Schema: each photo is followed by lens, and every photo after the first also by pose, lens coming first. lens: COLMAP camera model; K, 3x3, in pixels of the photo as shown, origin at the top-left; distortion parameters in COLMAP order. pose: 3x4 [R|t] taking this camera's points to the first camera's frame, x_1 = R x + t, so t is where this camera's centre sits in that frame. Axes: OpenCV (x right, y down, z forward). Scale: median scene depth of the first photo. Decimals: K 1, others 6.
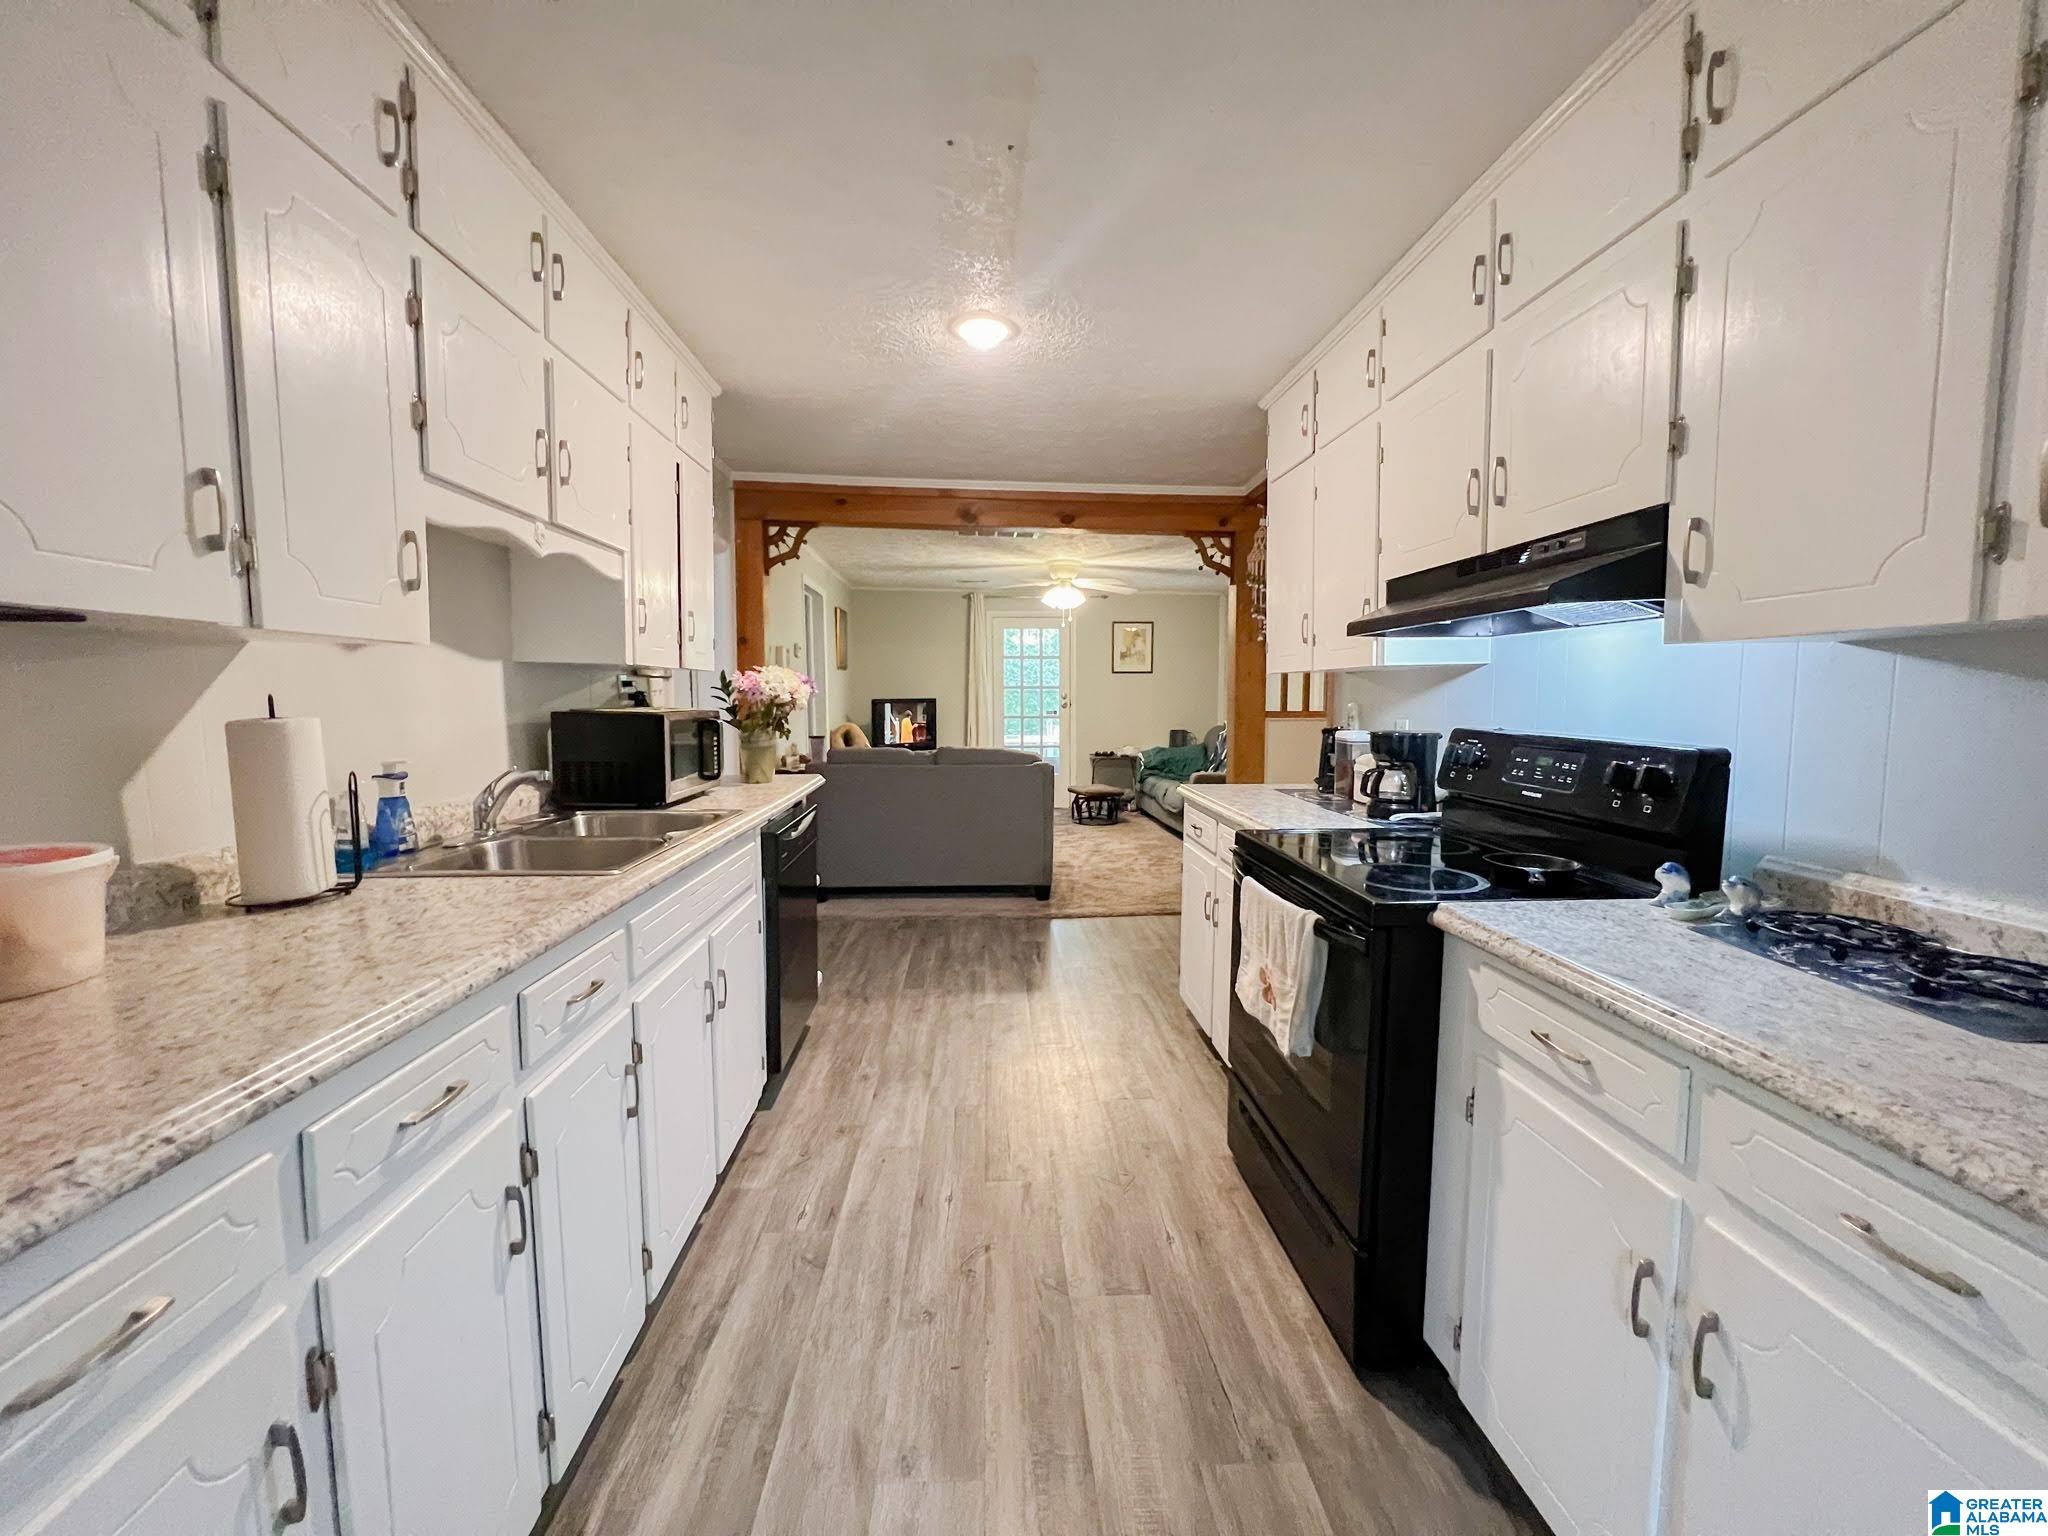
lens RADIAL K [[821.6, 0, 1028.4], [0, 821.6, 772.1], [0, 0, 1]] dist [-0.001864, -0.000481]
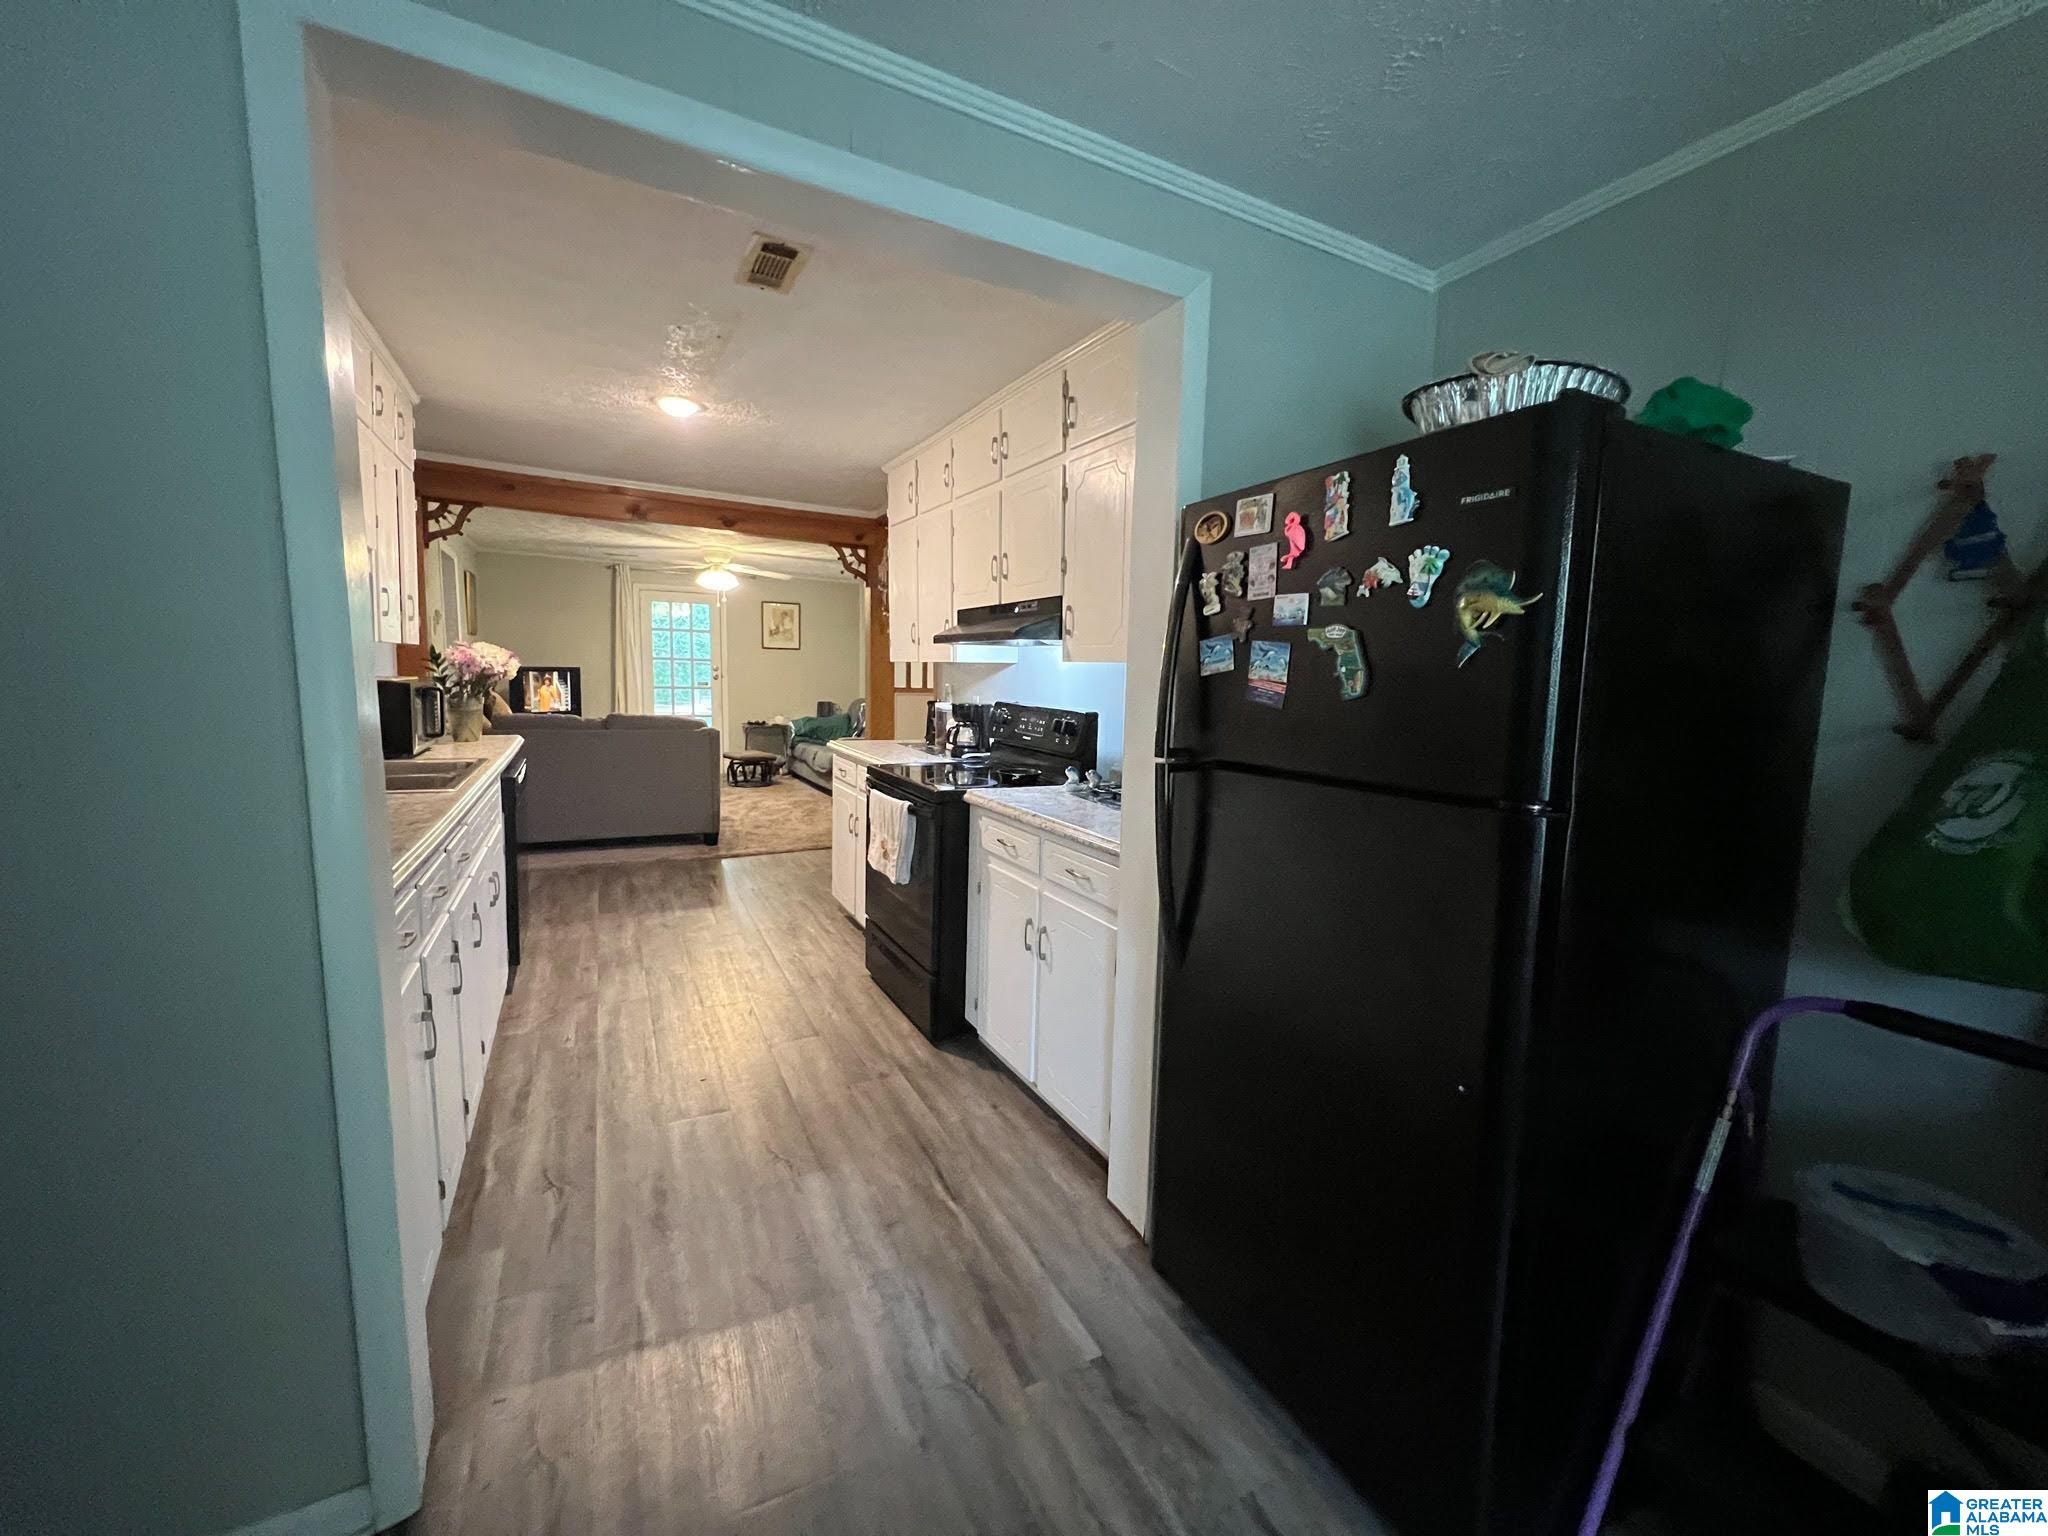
lens RADIAL K [[821.6, 0, 1028.4], [0, 821.6, 772.1], [0, 0, 1]] dist [-0.001864, -0.000481]
pose [[0.910910, -0.023107, 0.411957, -0.083553], [0.009727, 0.999356, 0.034546, 0.024737], [-0.412489, -0.027462, 0.910548, -0.408633]]
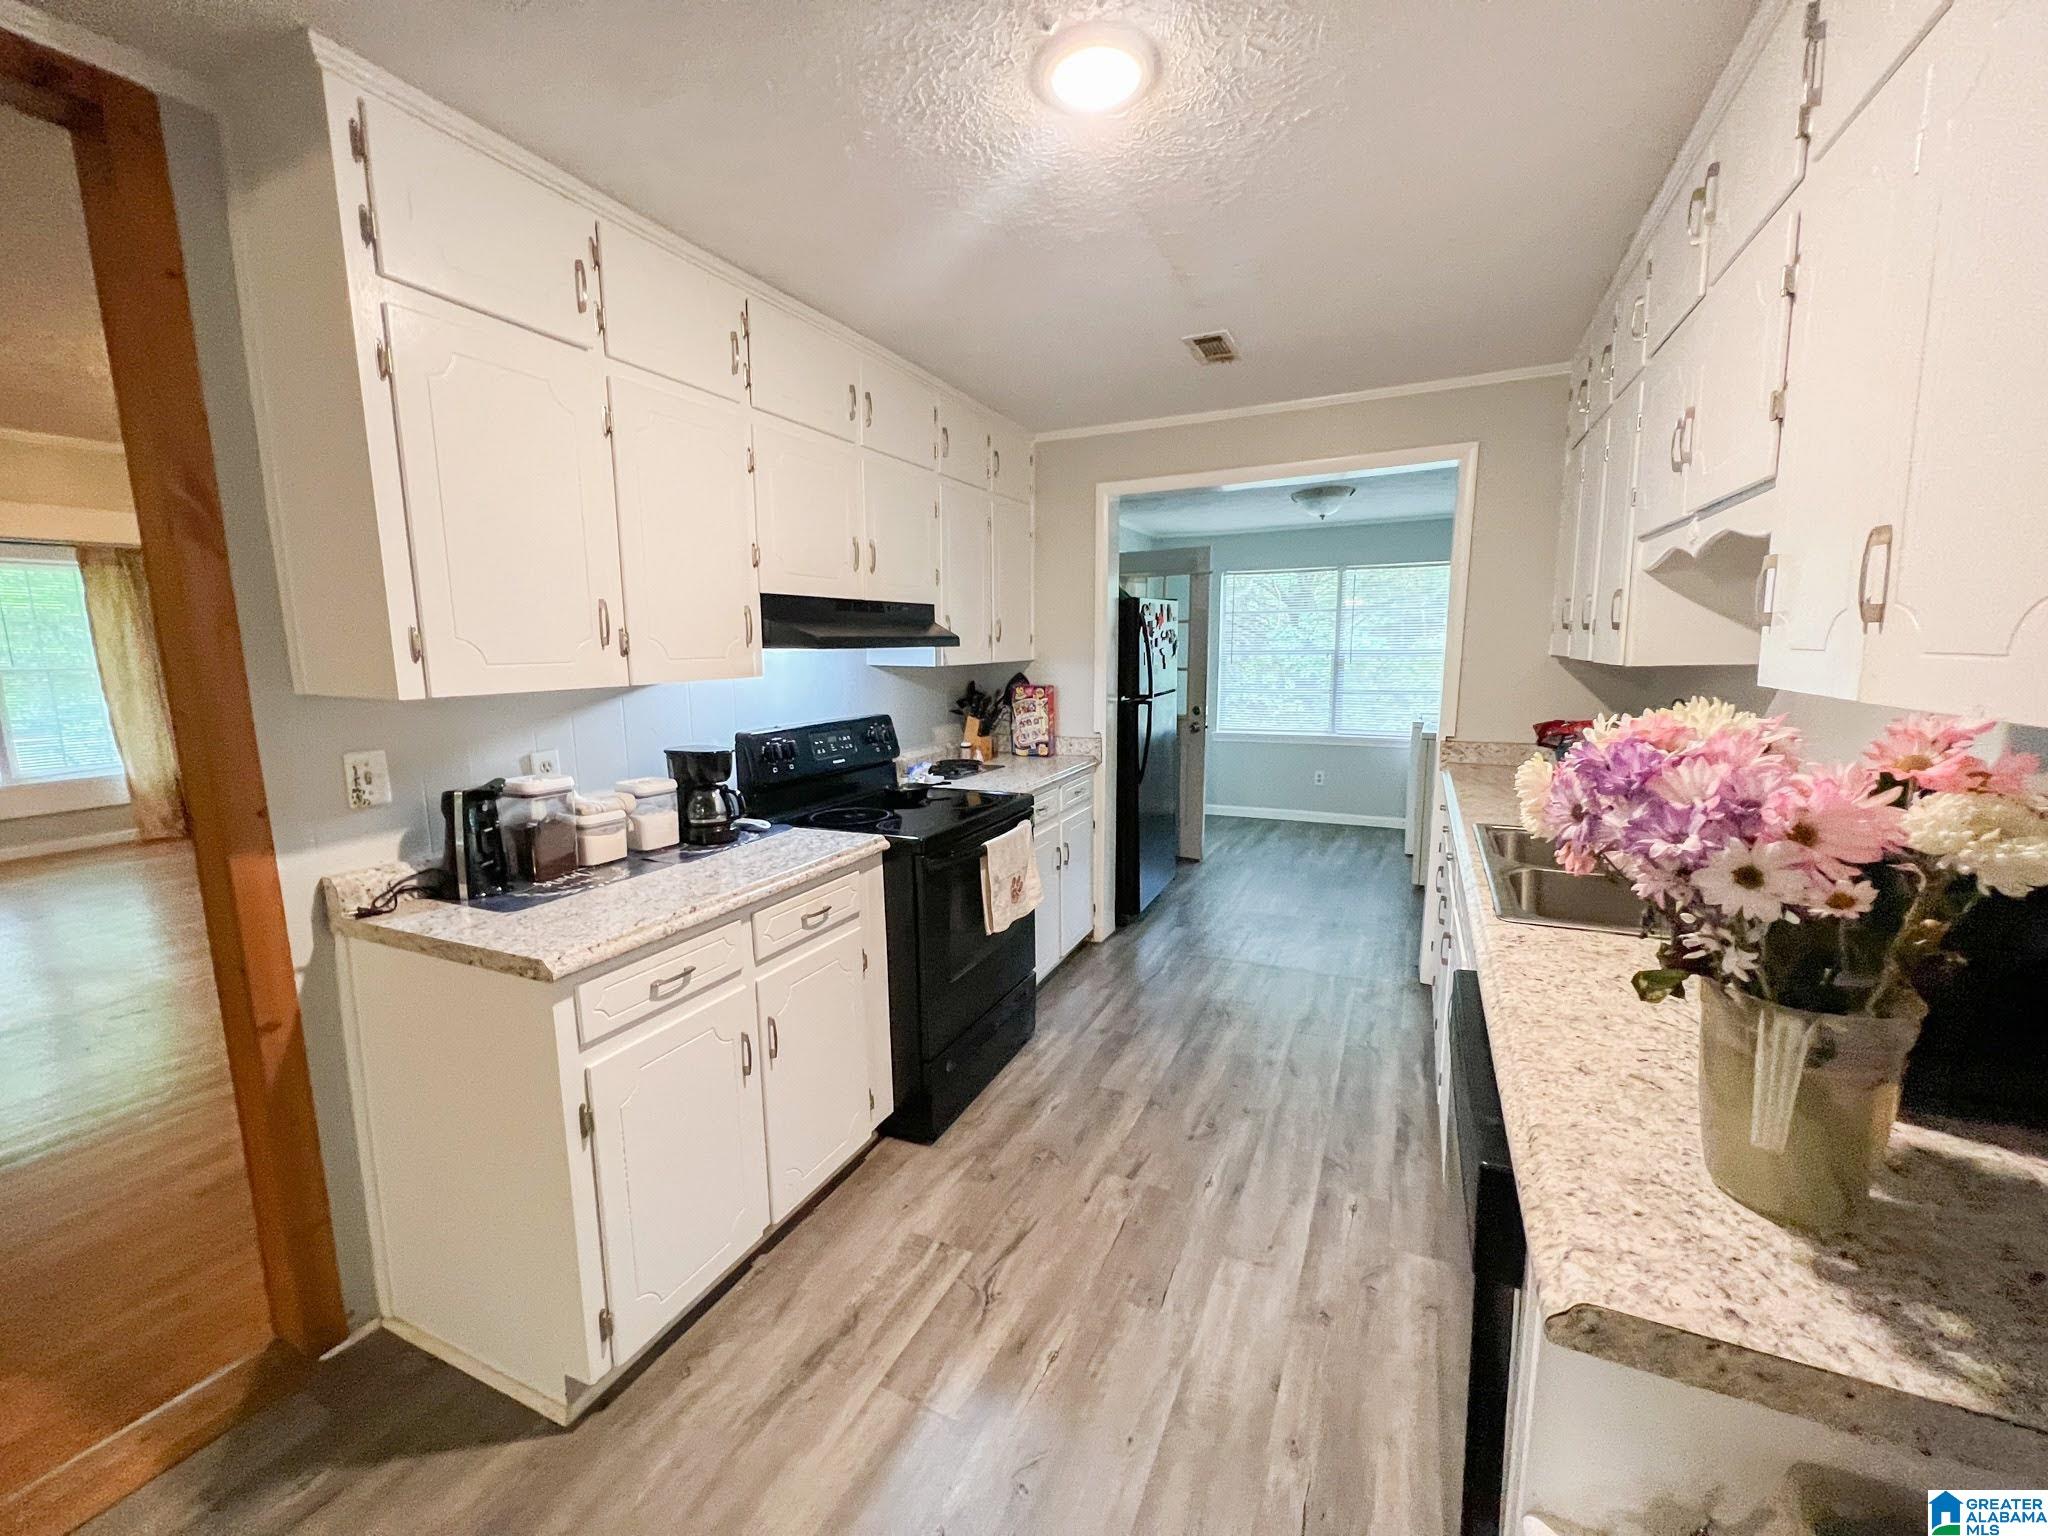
lens RADIAL K [[821.6, 0, 1028.4], [0, 821.6, 772.1], [0, 0, 1]] dist [-0.001864, -0.000481]
pose [[-0.881280, -0.062028, 0.468506, -0.246386], [0.055946, 0.970685, 0.233752, -0.176655], [-0.469271, 0.232212, -0.851976, 1.315131]]
